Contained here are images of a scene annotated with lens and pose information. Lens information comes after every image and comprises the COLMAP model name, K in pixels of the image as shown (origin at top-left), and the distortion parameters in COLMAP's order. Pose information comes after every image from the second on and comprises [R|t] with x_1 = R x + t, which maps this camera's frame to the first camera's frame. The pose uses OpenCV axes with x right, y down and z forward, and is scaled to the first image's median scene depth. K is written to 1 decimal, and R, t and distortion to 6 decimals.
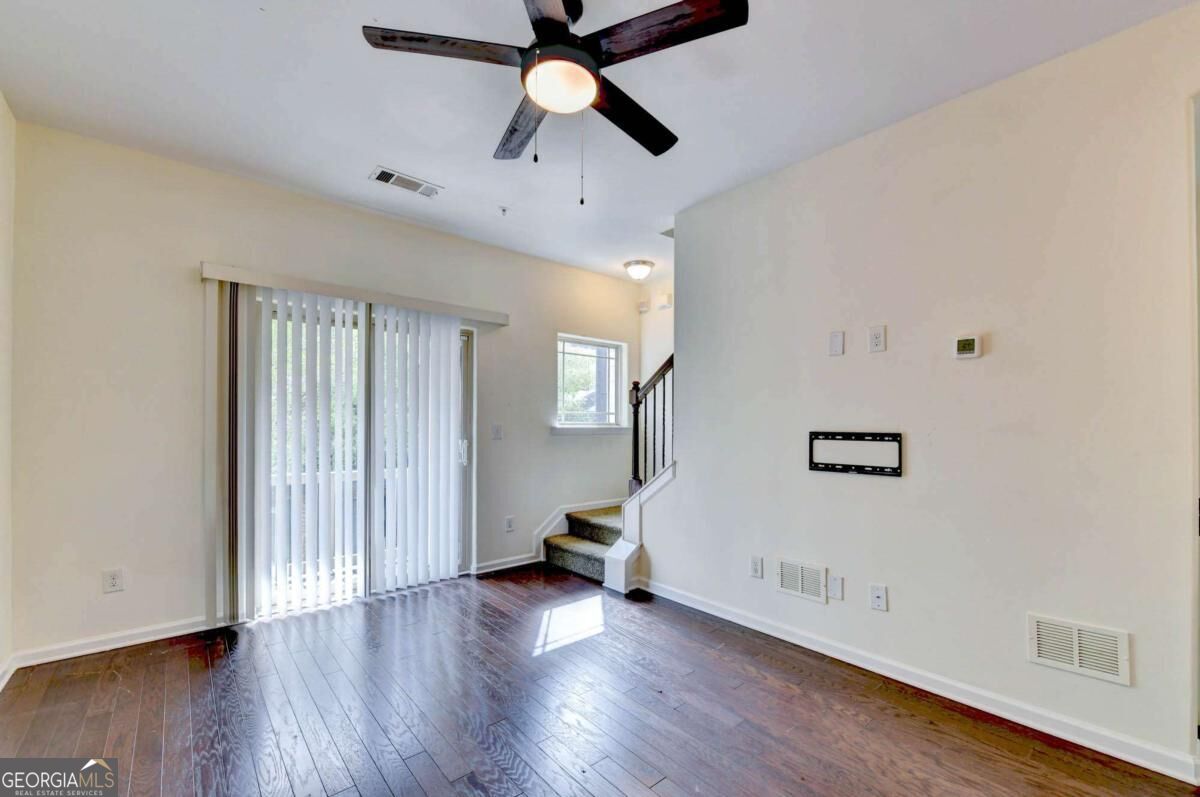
lens RADIAL K [[490.6, 0, 611.9], [0, 490.6, 421.7], [0, 0, 1]] dist [-0.006202, -0.001043]
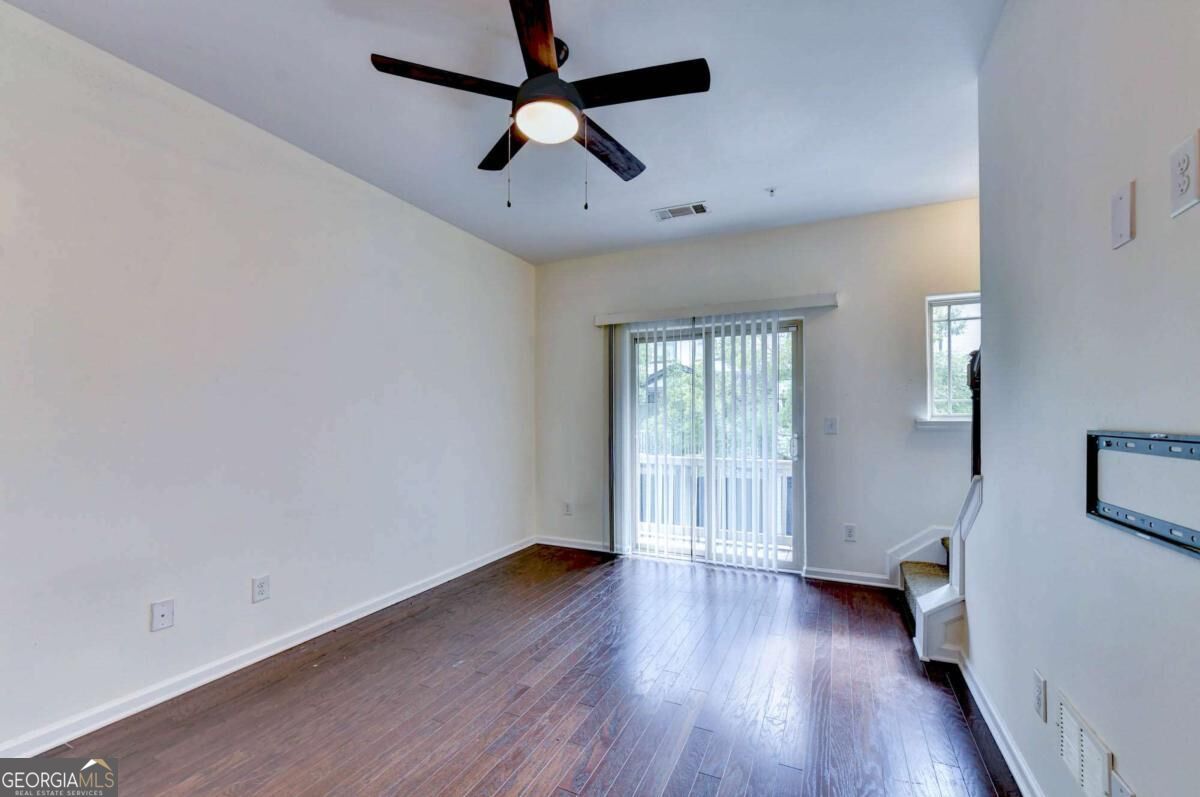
lens RADIAL K [[490.6, 0, 628.9], [0, 490.6, 416.3], [0, 0, 1]] dist [-0.006202, -0.001043]
pose [[0.412617, -0.009278, -0.910857, 0.444190], [0.011592, 0.999921, -0.004934, 0.003162], [0.910831, -0.008523, 0.412692, 0.307587]]
